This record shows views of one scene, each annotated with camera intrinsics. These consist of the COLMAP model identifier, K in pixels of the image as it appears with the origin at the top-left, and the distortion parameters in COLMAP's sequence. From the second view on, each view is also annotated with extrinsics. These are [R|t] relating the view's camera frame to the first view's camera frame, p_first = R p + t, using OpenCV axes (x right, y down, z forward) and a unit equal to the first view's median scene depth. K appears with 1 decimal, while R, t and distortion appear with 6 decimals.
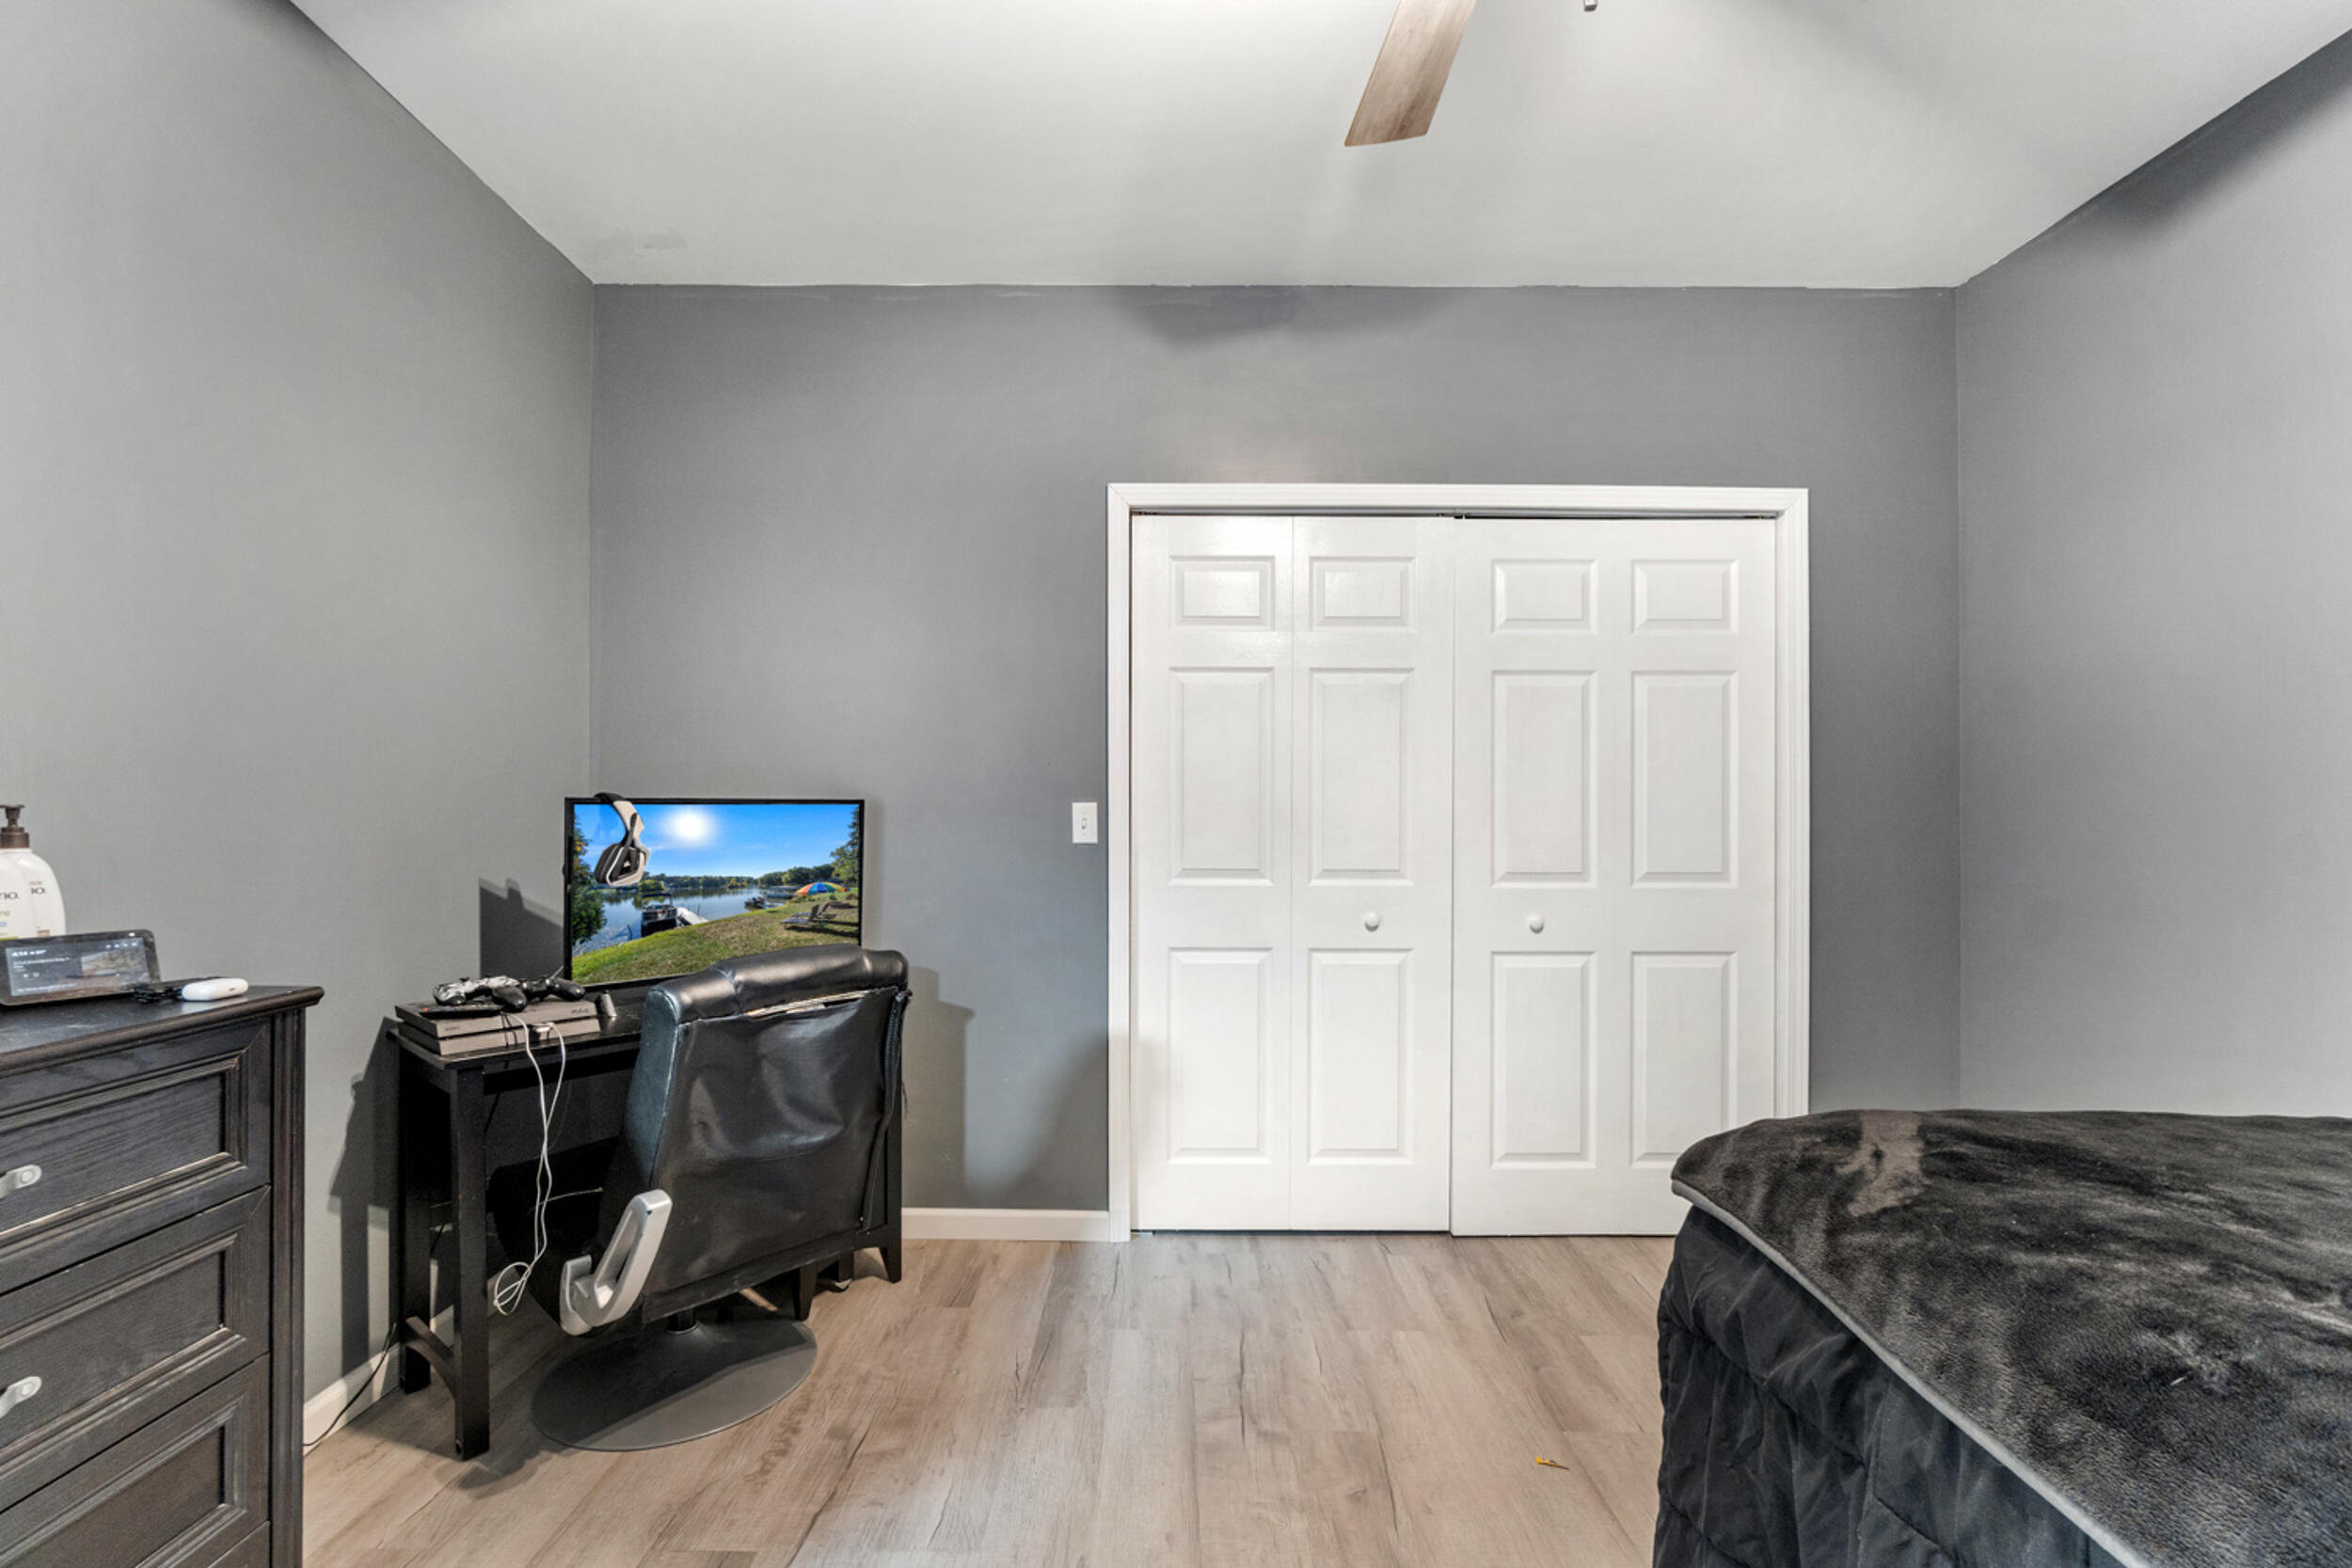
lens RADIAL K [[1017.5, 0, 1248.2], [0, 1017.5, 797.9], [0, 0, 1]] dist [-0.002000, -0.000059]
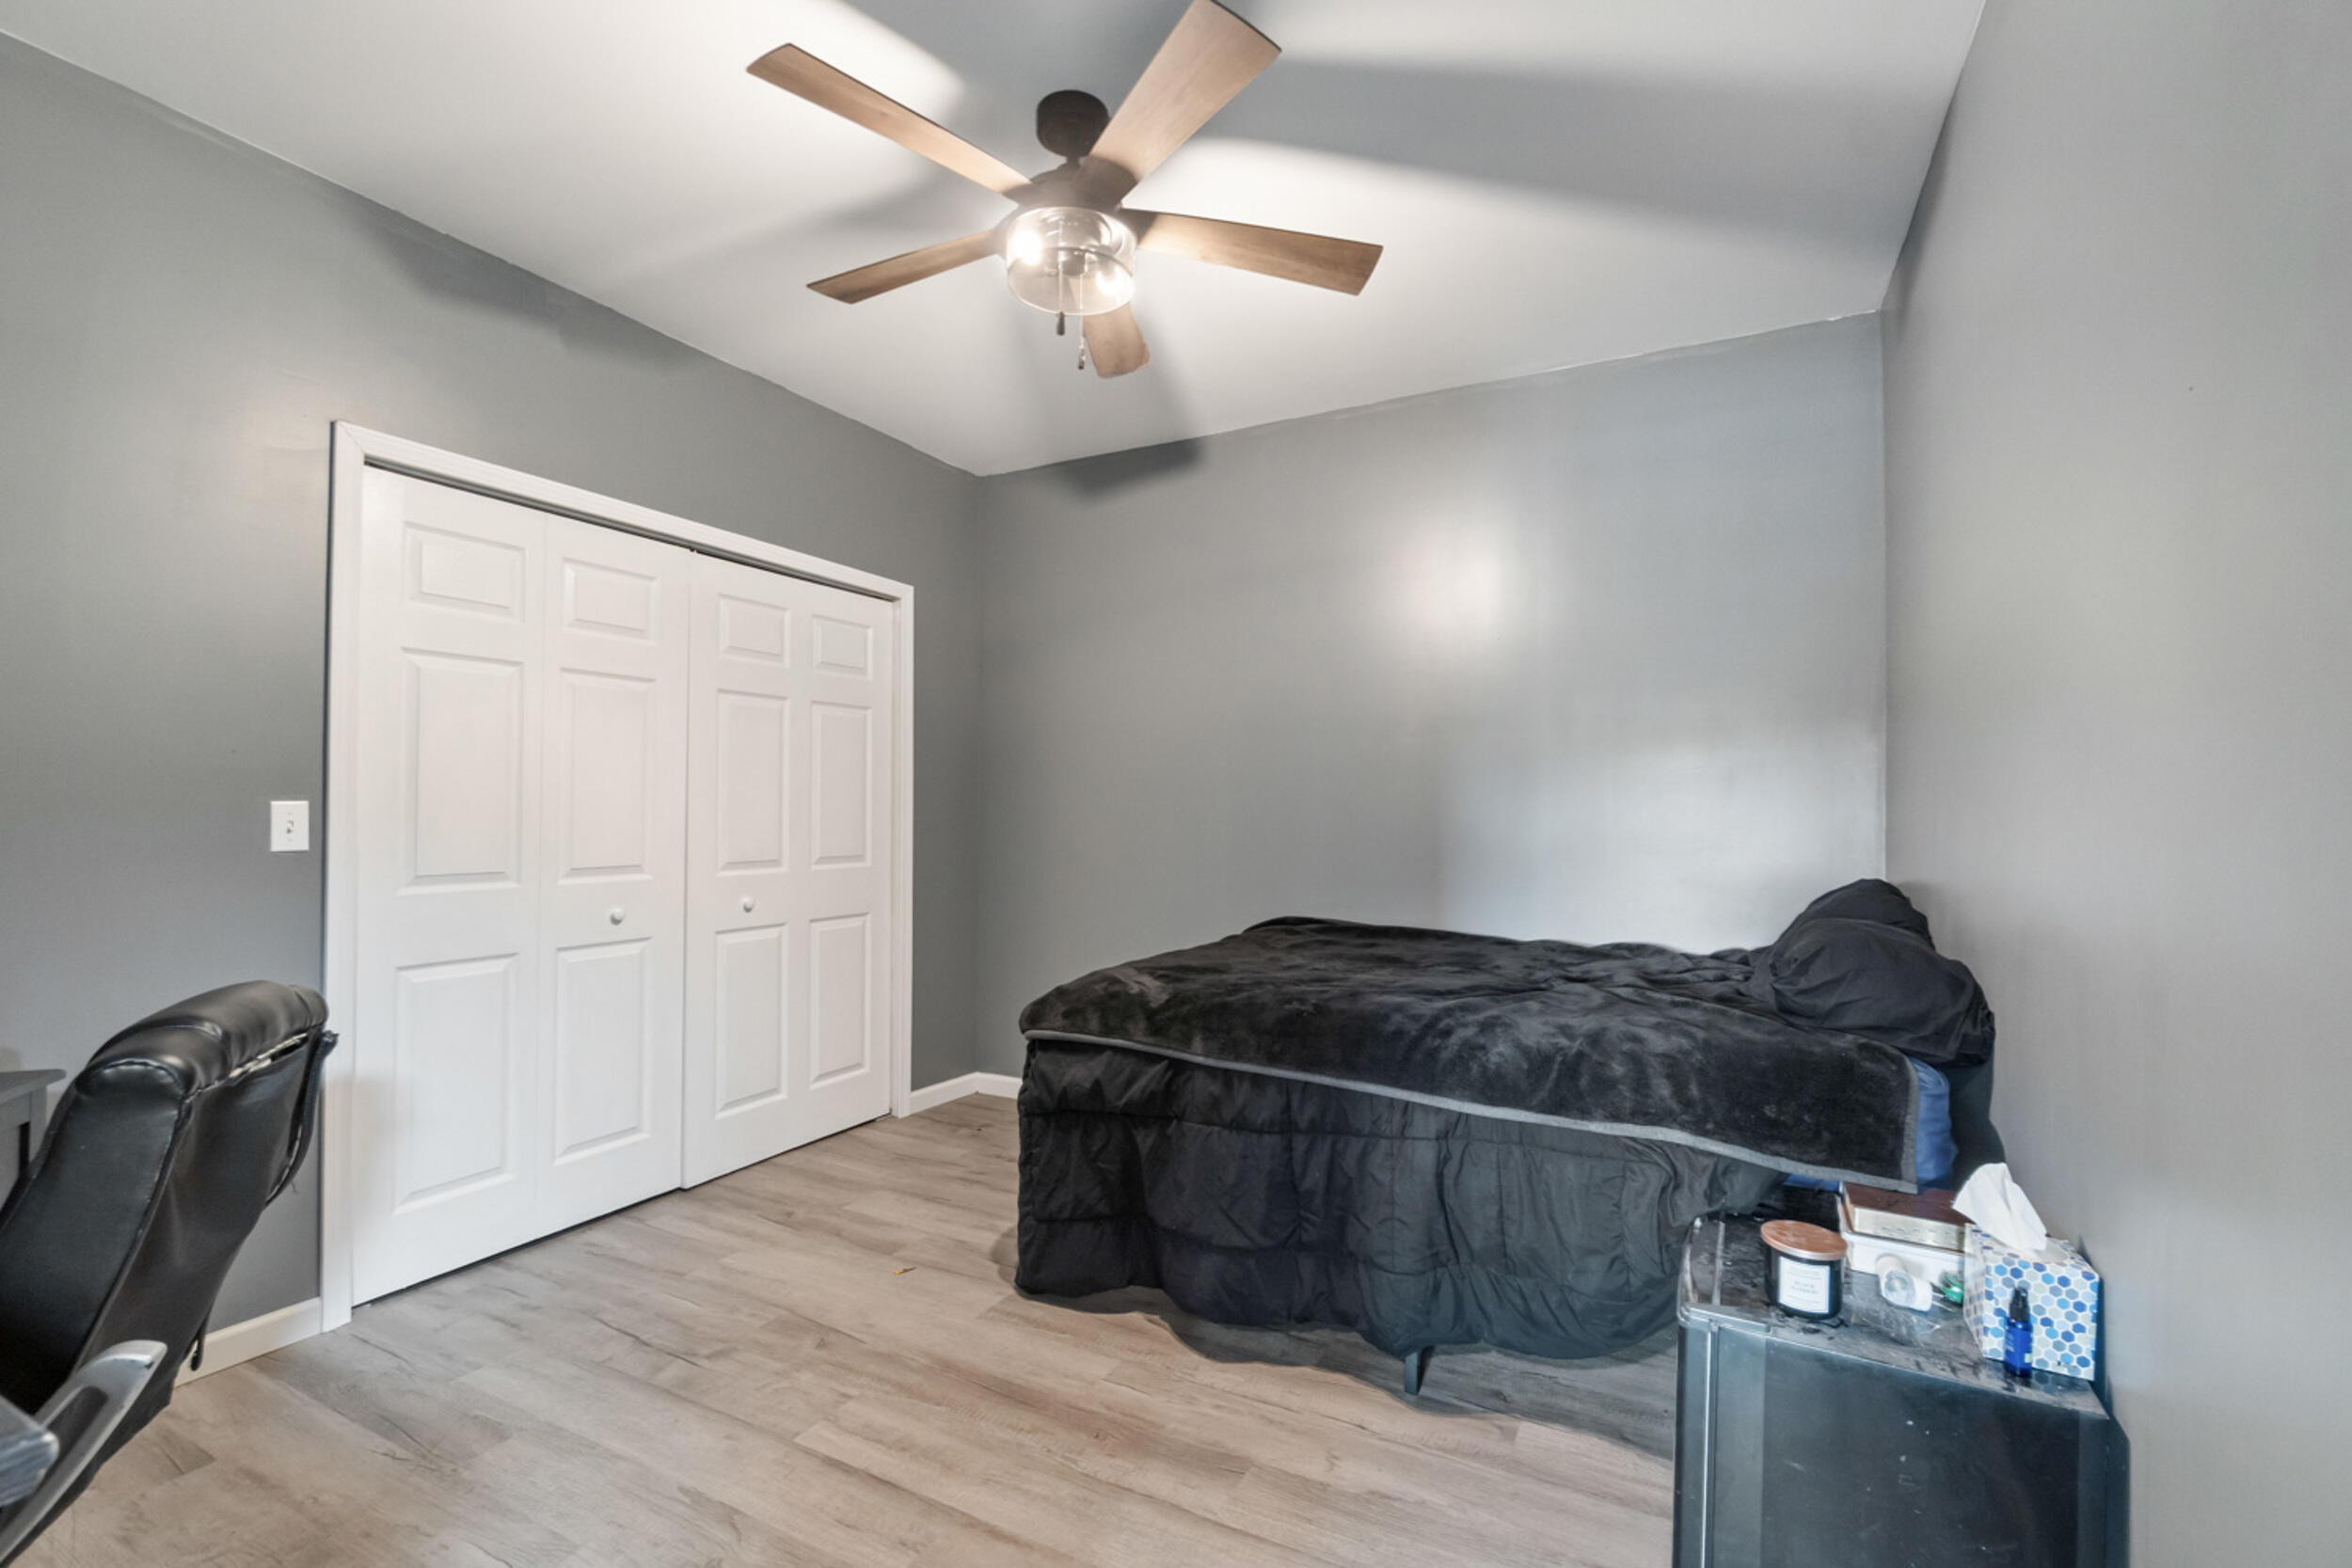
lens RADIAL K [[1003.6, 0, 1172.5], [0, 1003.6, 770.8], [0, 0, 1]] dist [-0.000656, 0.000016]
pose [[0.469734, 0.032088, 0.882225, -0.743972], [-0.011168, 0.999475, -0.030406, -0.004043], [-0.882737, 0.004430, 0.469846, 0.007772]]
